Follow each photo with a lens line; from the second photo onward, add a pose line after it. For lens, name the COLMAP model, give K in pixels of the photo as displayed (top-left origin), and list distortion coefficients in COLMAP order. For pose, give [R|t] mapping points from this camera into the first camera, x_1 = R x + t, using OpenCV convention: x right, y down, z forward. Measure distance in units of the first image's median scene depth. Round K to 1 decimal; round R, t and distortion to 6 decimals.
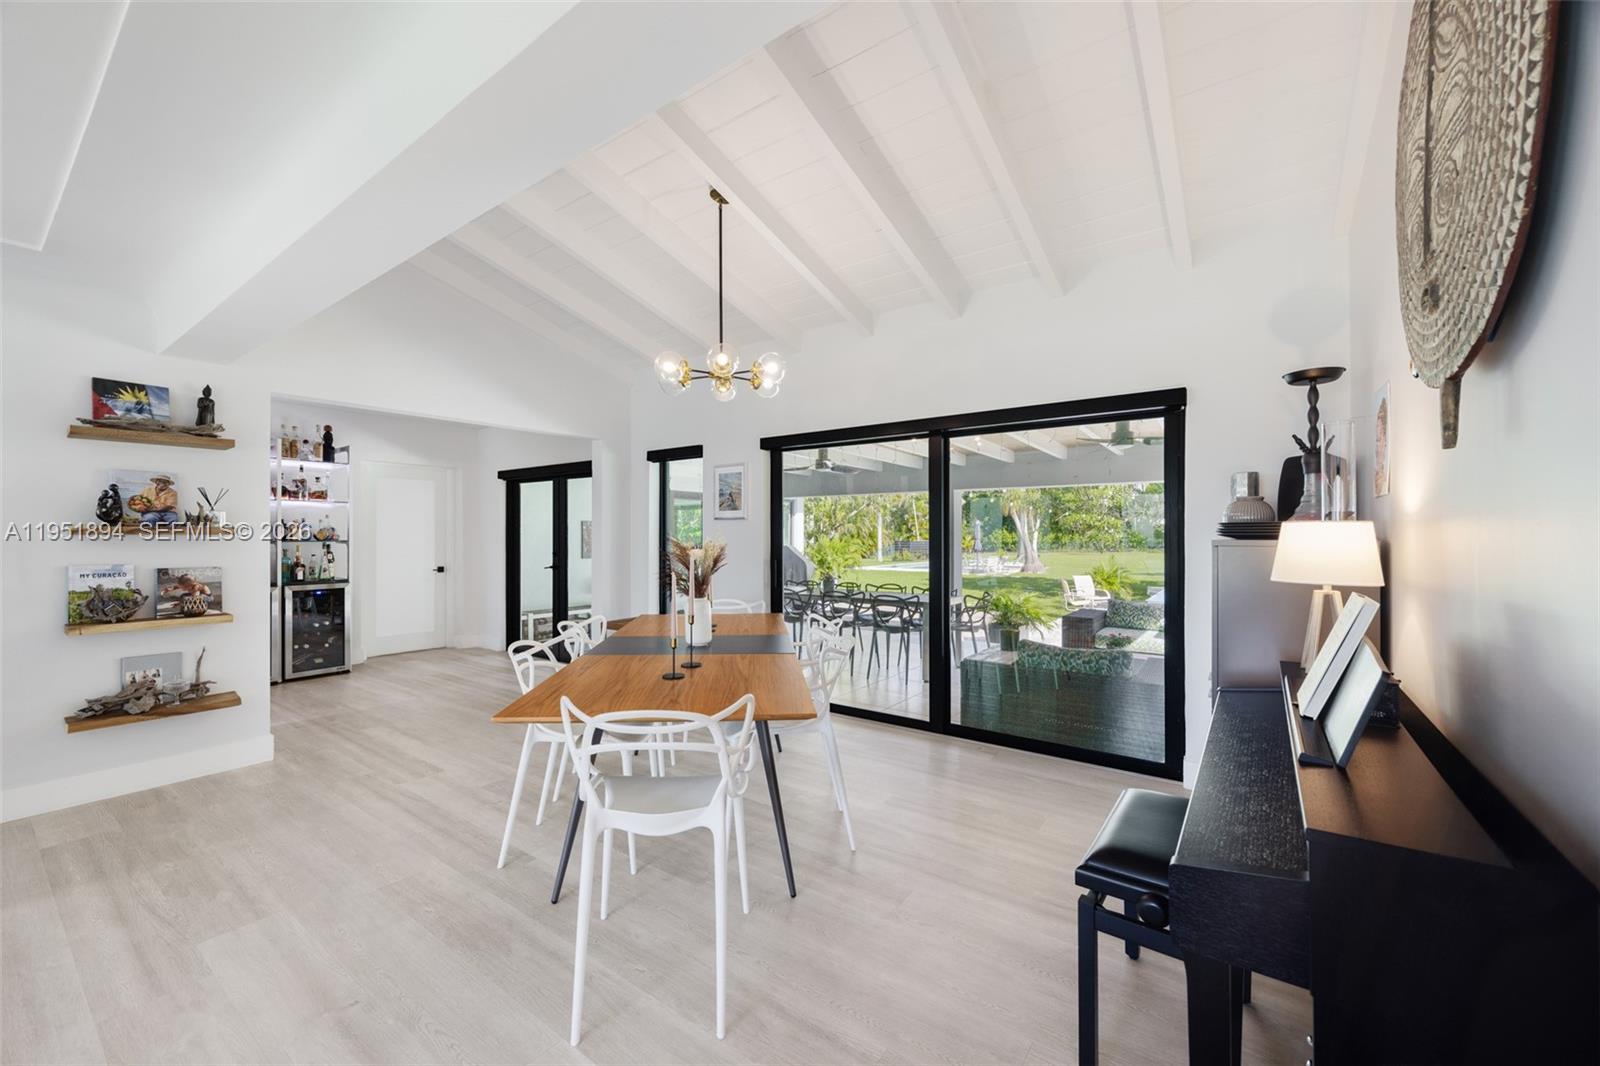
lens RADIAL K [[628.1, 0, 803.3], [0, 628.1, 535.0], [0, 0, 1]] dist [-0.001939, 0.000127]
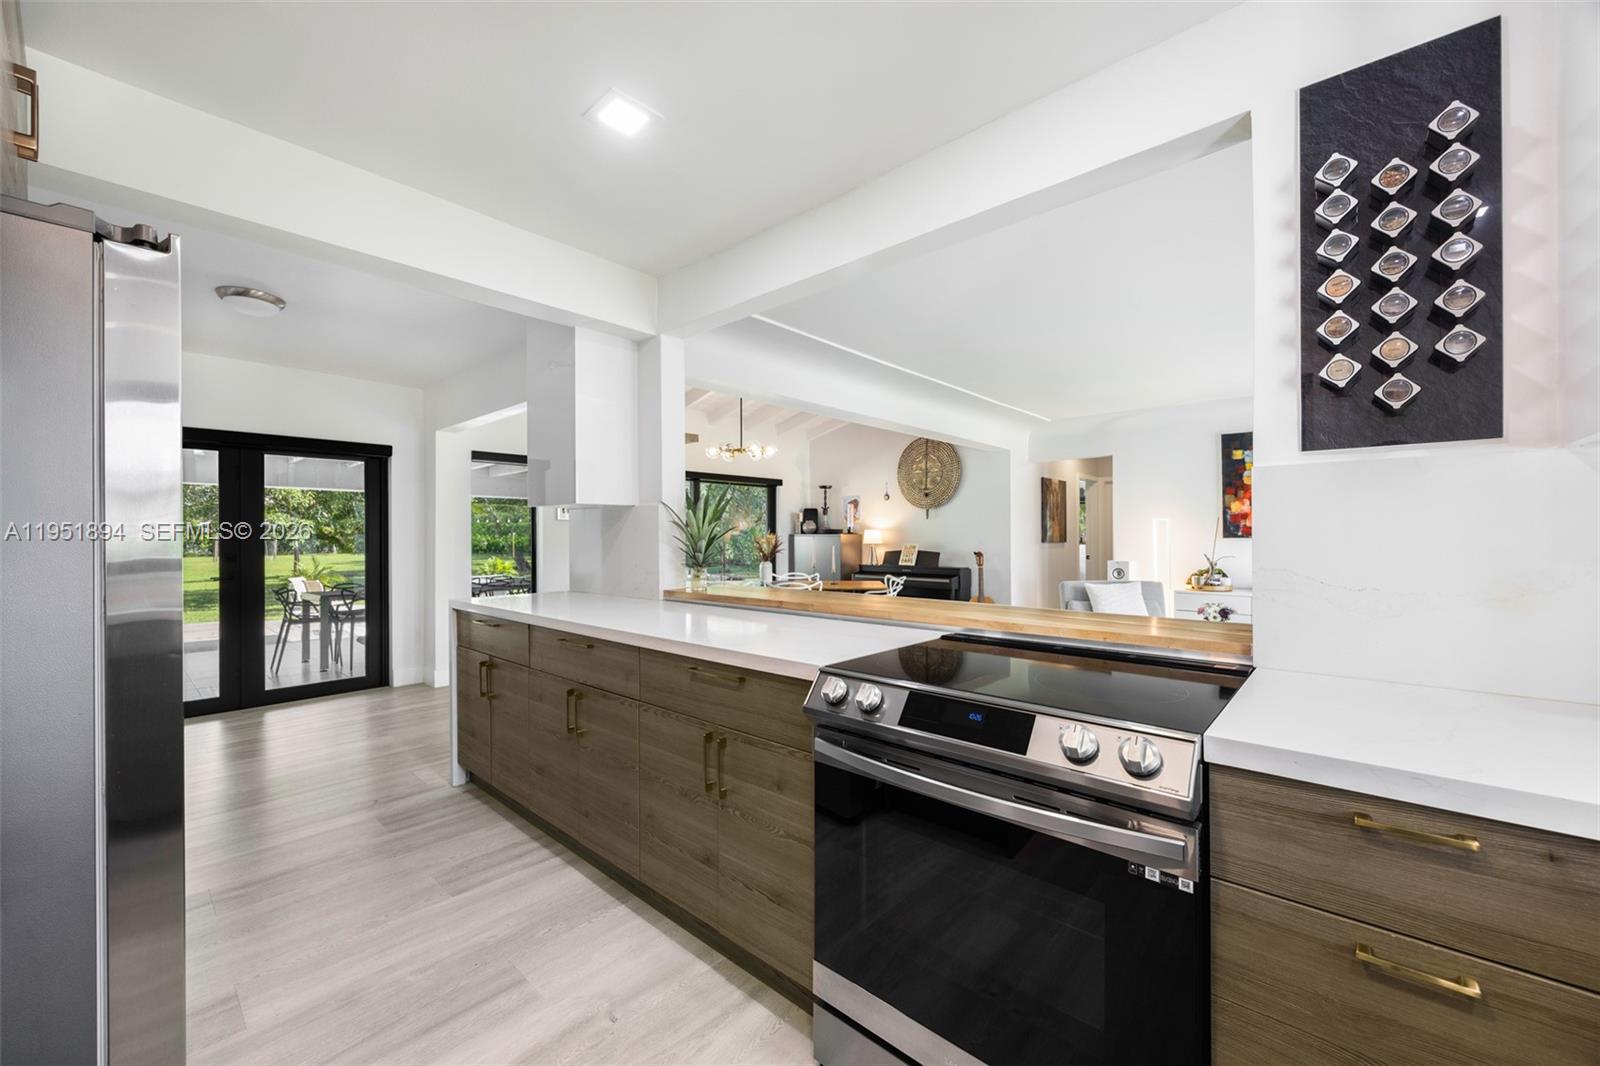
lens RADIAL K [[628.1, 0, 803.3], [0, 628.1, 535.0], [0, 0, 1]] dist [-0.001939, 0.000127]
pose [[0.106171, 0.002334, 0.994345, -2.490854], [0.001850, 0.999995, -0.002545, 0.036050], [-0.994346, 0.002110, 0.106166, 0.599867]]
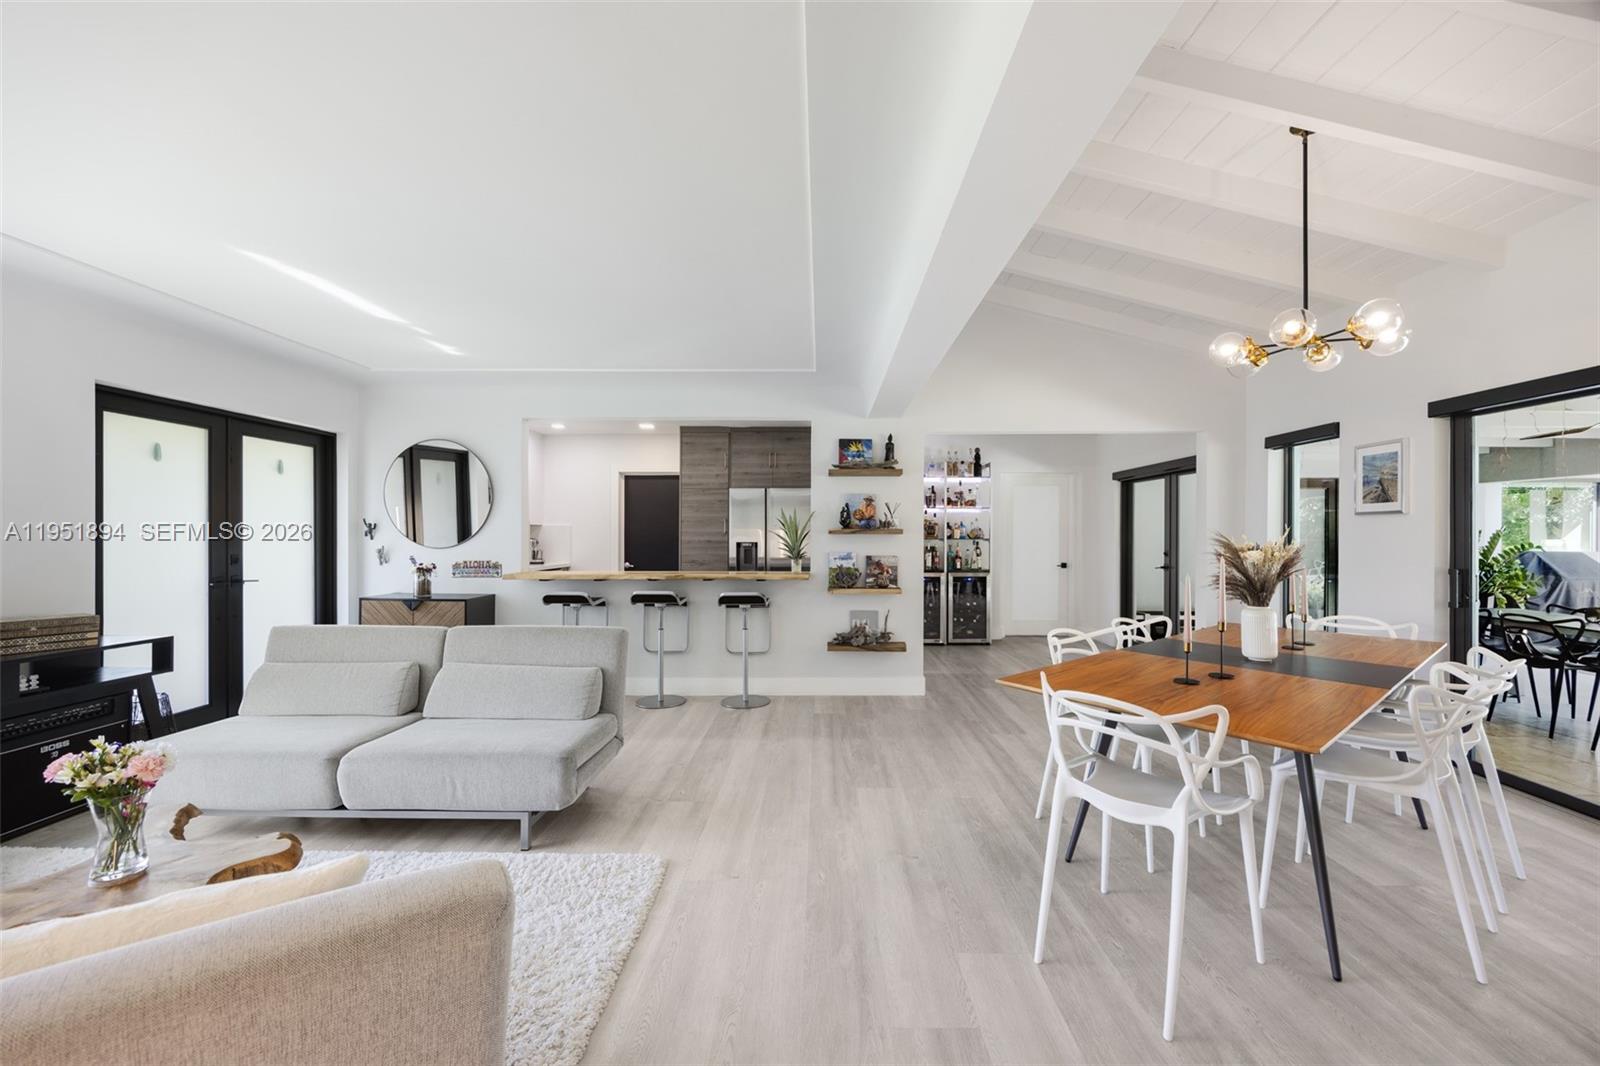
lens RADIAL K [[628.1, 0, 803.3], [0, 628.1, 535.0], [0, 0, 1]] dist [-0.001939, 0.000127]
pose [[0.568285, 0.001869, -0.822829, 0.163451], [-0.000906, 0.999998, 0.001646, -0.000710], [0.822831, -0.000190, 0.568286, -0.019106]]
